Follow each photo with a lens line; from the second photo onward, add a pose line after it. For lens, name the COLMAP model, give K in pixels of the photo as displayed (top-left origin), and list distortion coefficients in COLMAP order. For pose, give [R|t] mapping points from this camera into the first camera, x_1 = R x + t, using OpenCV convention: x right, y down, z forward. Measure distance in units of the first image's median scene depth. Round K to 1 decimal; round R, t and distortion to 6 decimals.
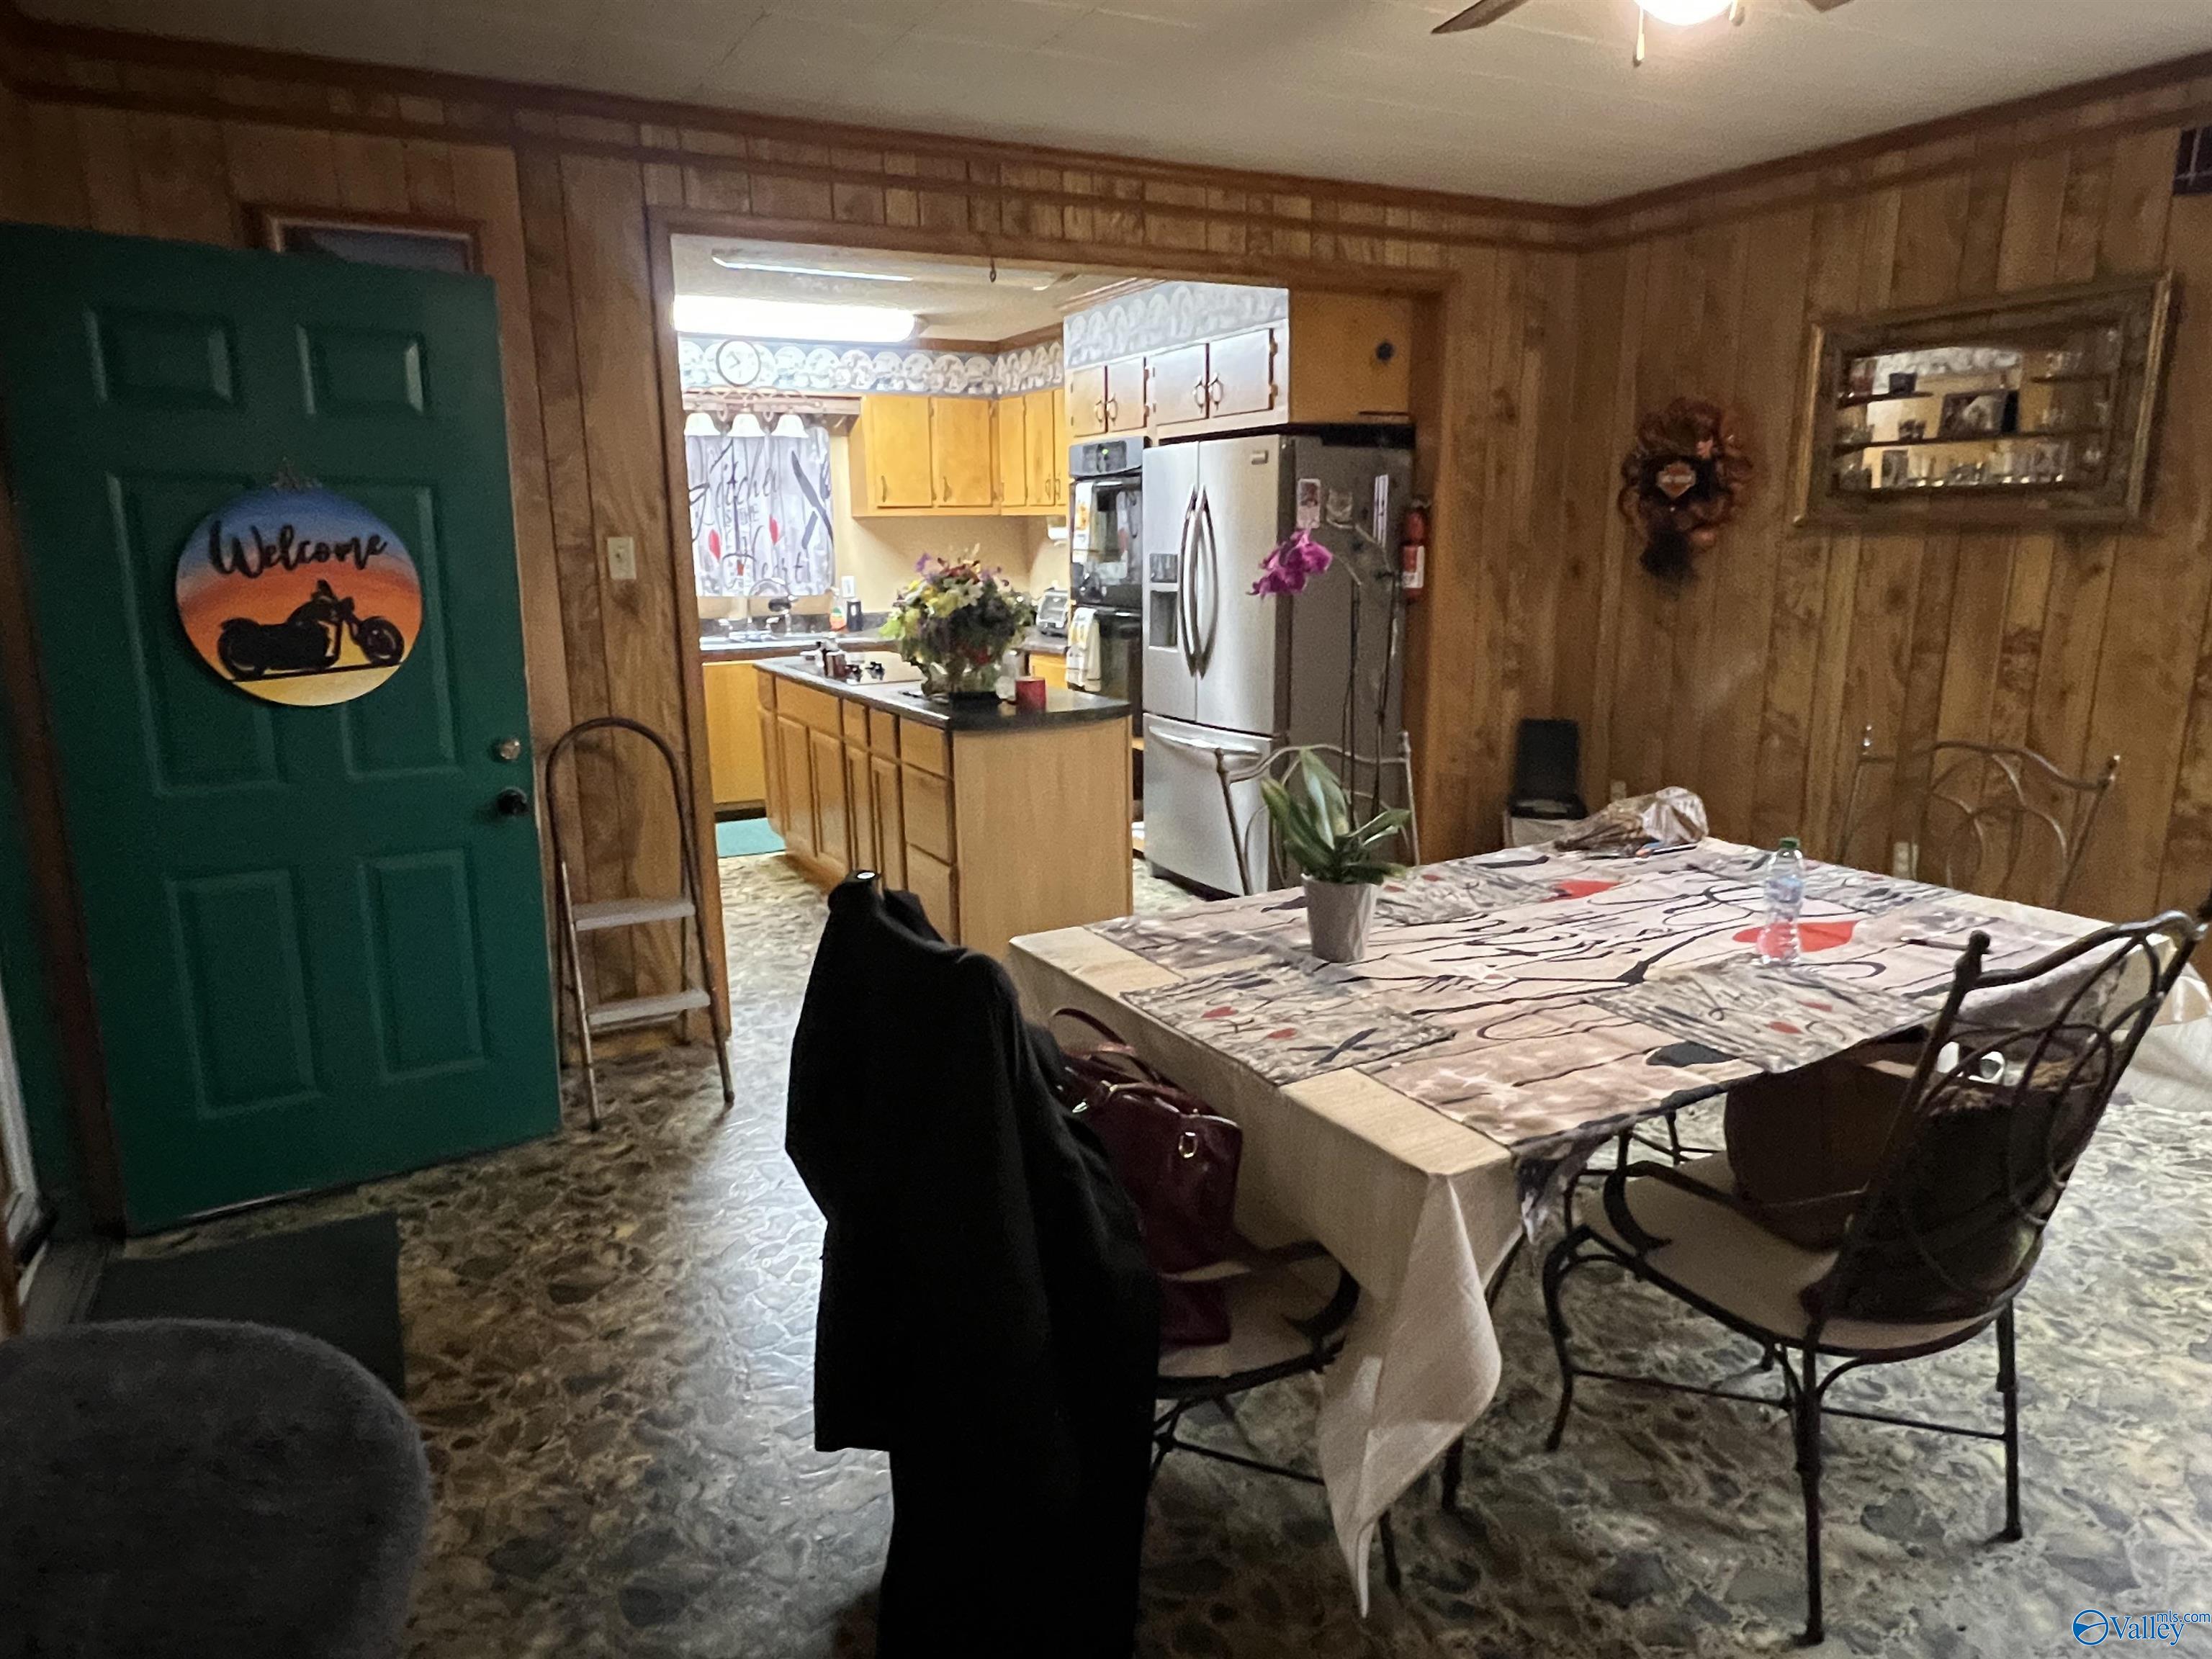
lens RADIAL K [[1374.0, 0, 1089.0], [0, 1374.0, 848.9], [0, 0, 1]] dist [-0.001668, -0.000234]
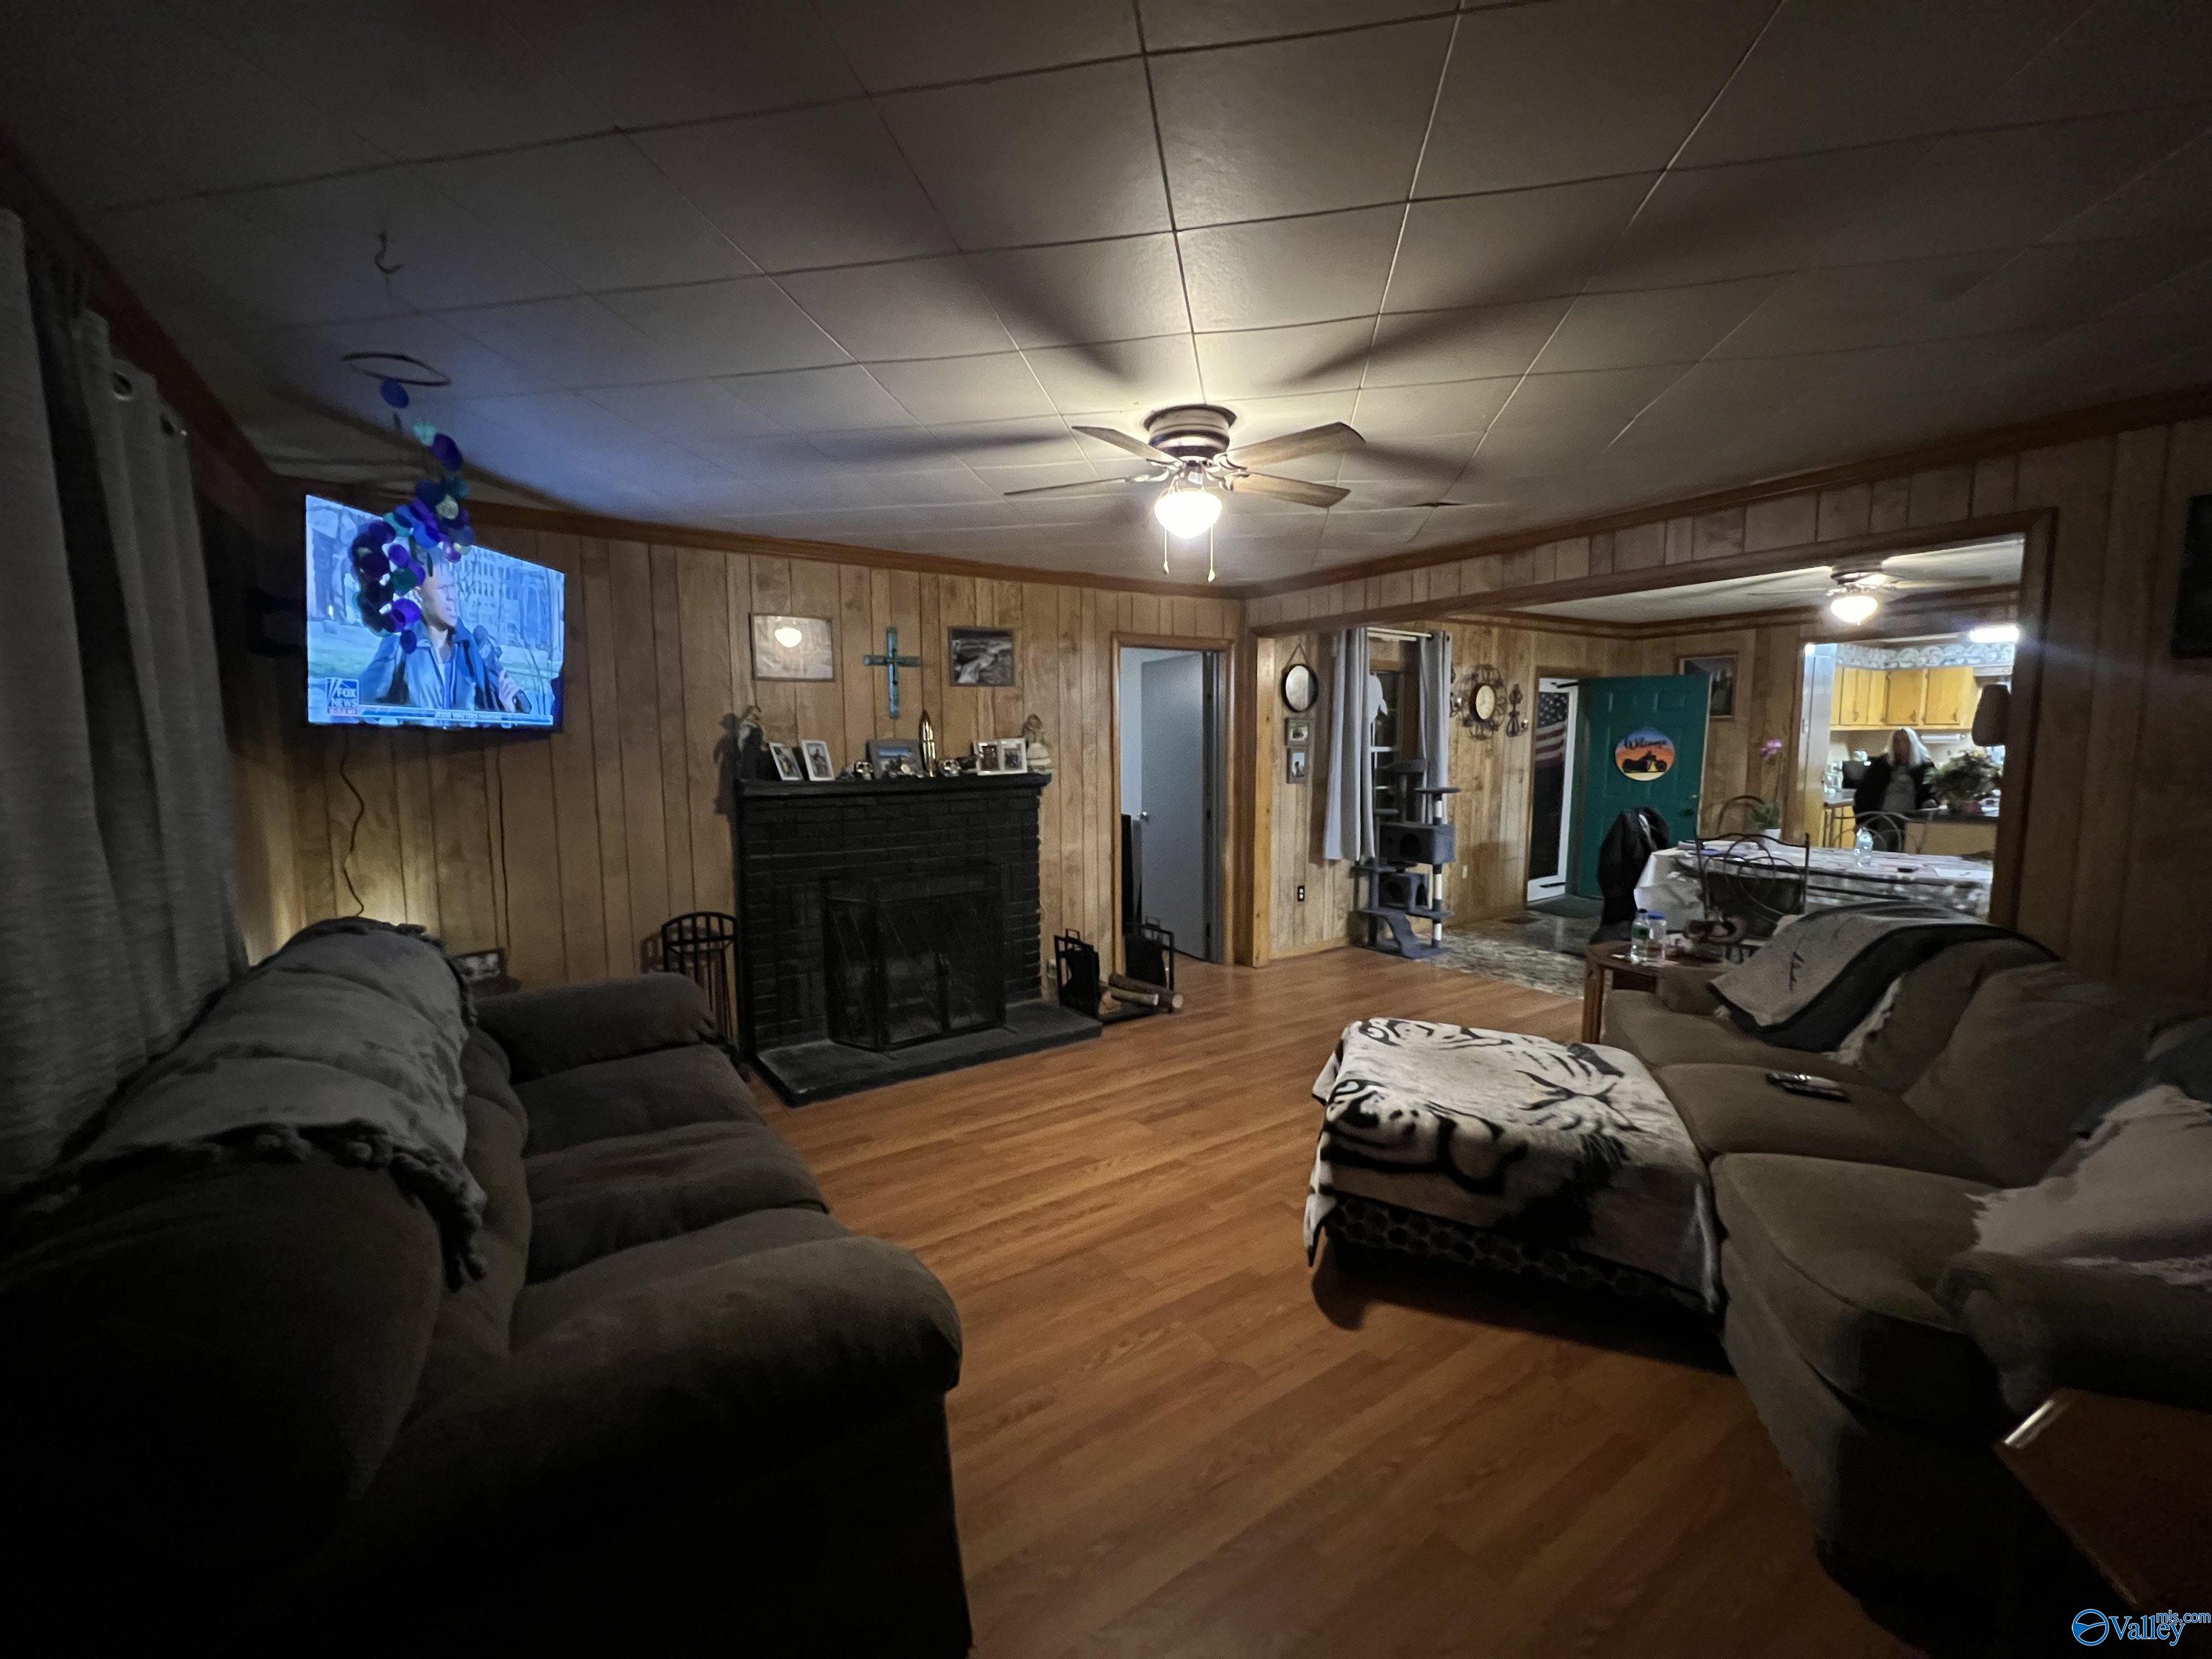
lens RADIAL K [[888.2, 0, 1106.0], [0, 888.2, 829.5], [0, 0, 1]] dist [-0.002495, -0.000064]
pose [[0.119866, 0.105933, -0.987122, 1.008958], [-0.215383, 0.973385, 0.078304, 0.094835], [0.969145, 0.203224, 0.139492, -0.481584]]
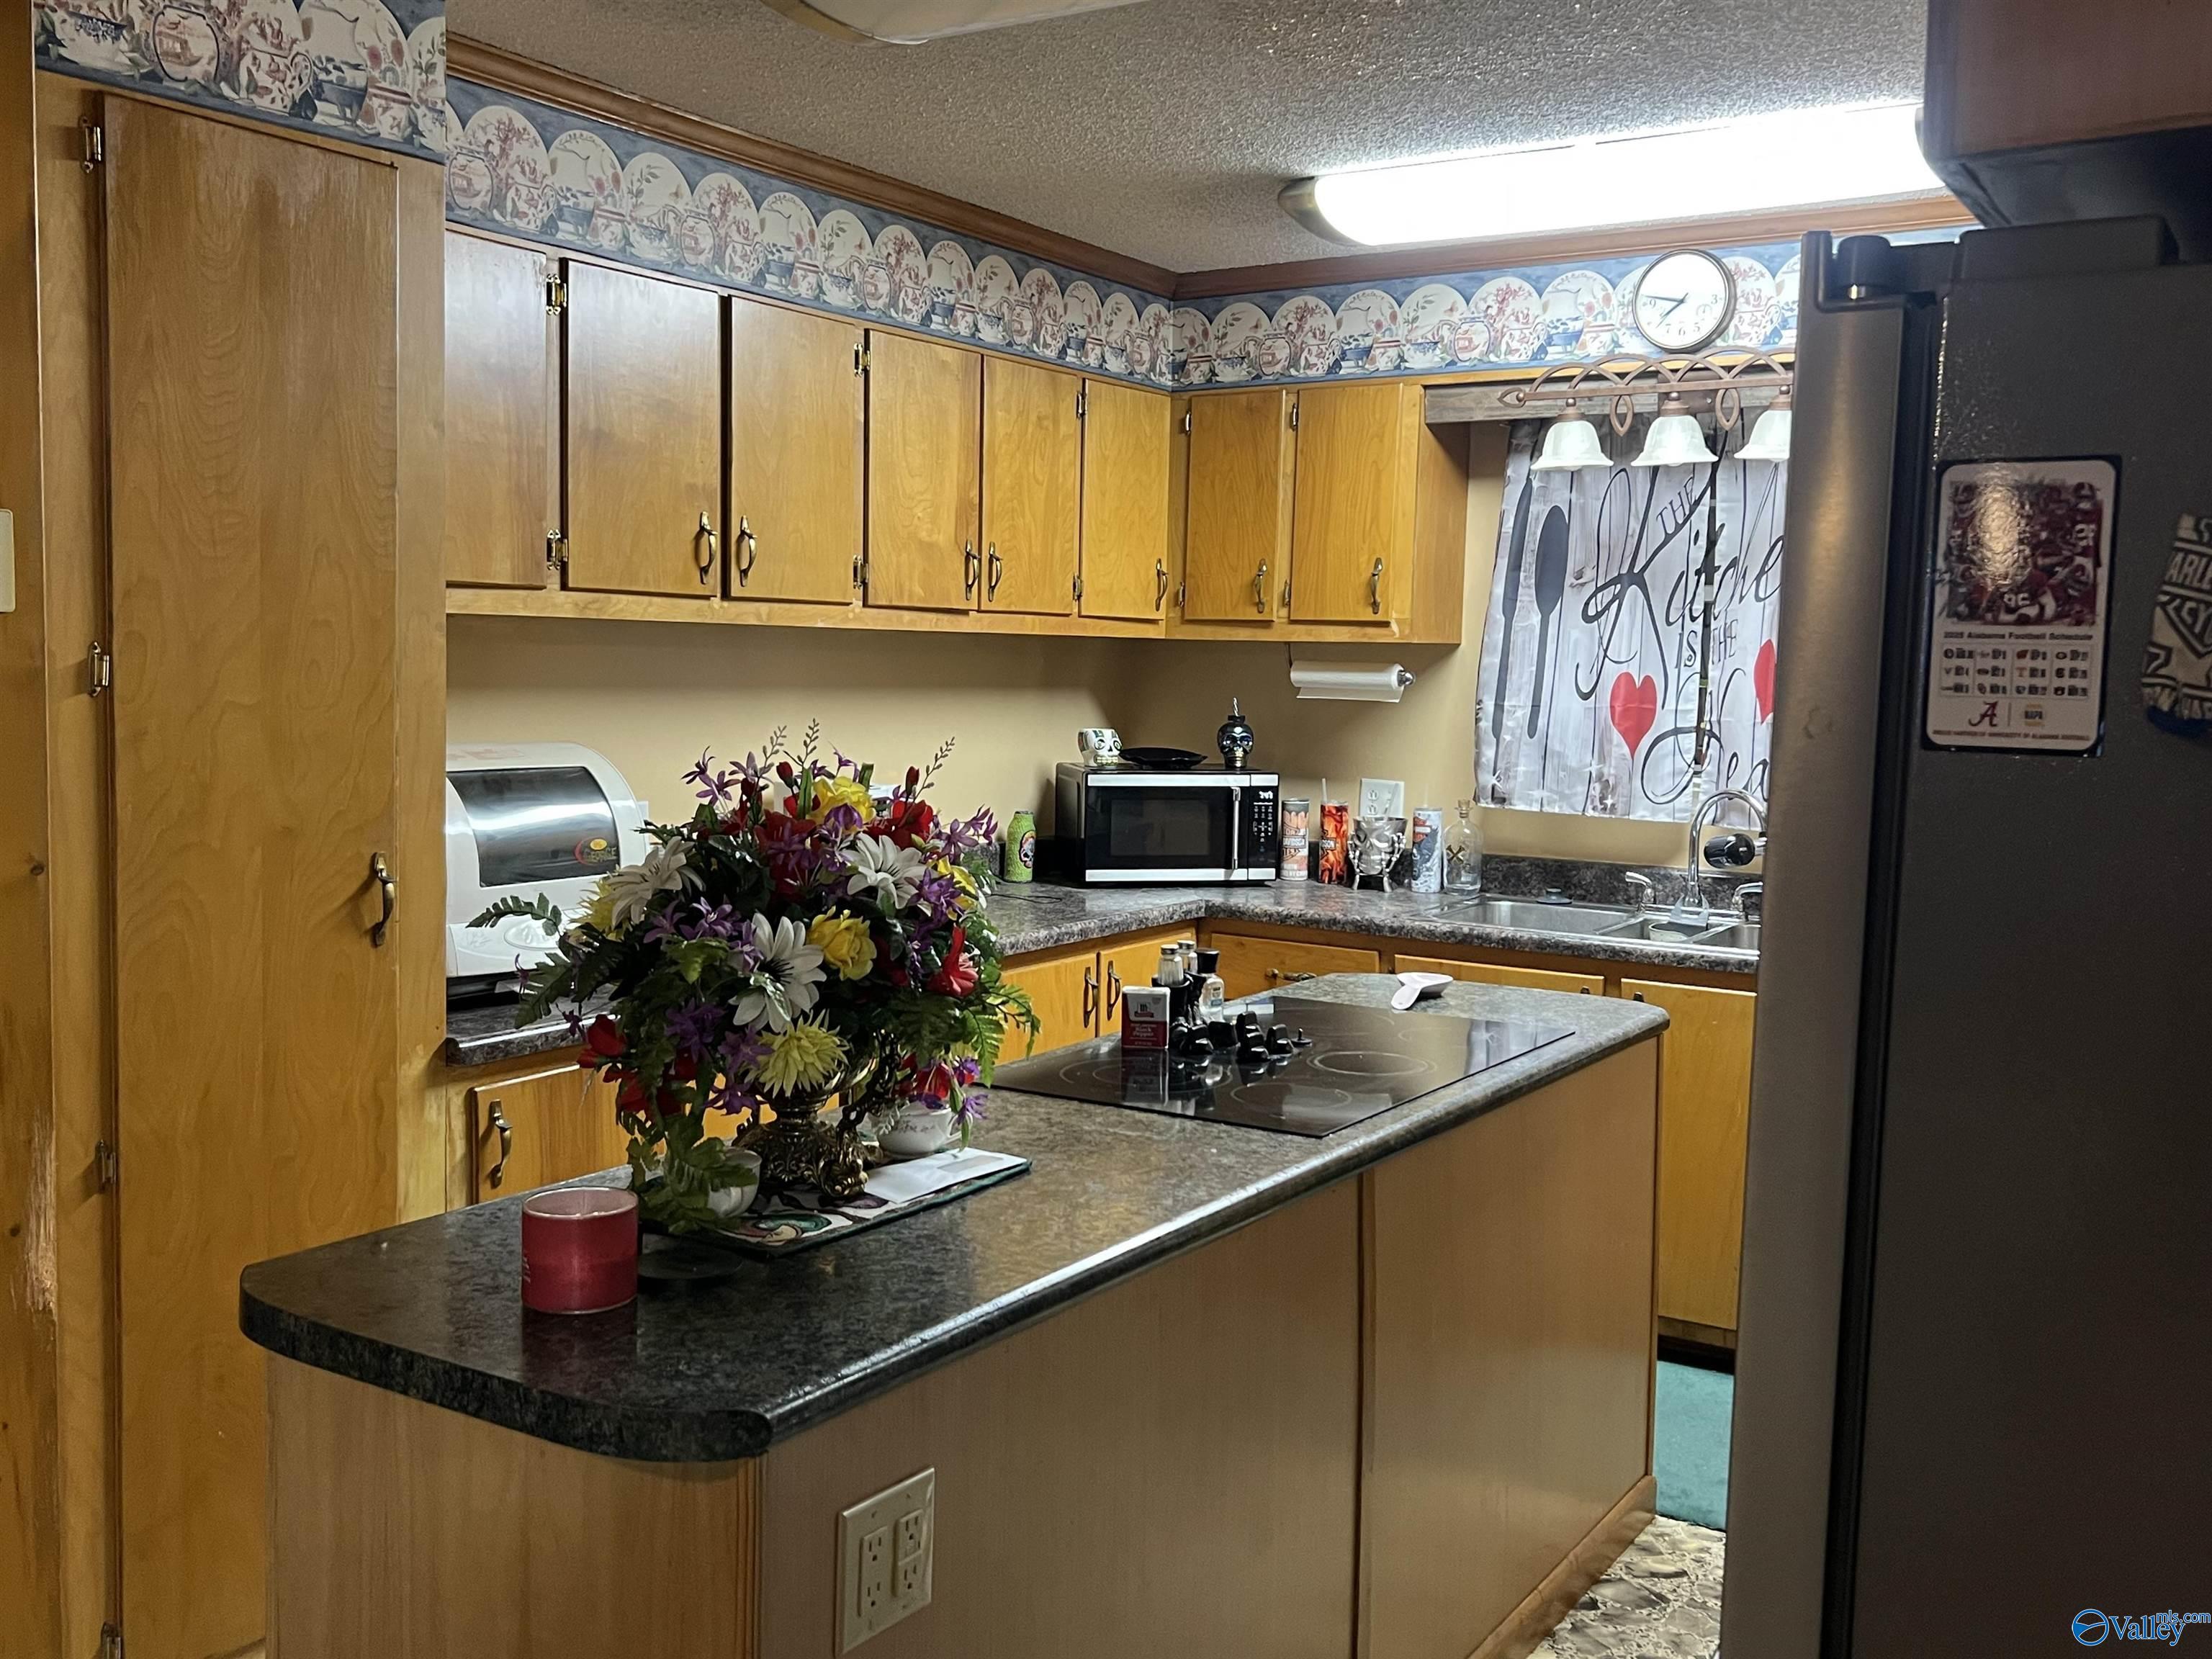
lens RADIAL K [[2024.9, 0, 1104.5], [0, 2024.9, 818.5], [0, 0, 1]] dist [0.082464, -0.003197]
pose [[0.486033, 0.092732, -0.869007, 0.293666], [-0.225173, 0.974071, -0.021995, -0.172792], [0.844434, 0.206367, 0.494311, 0.695697]]
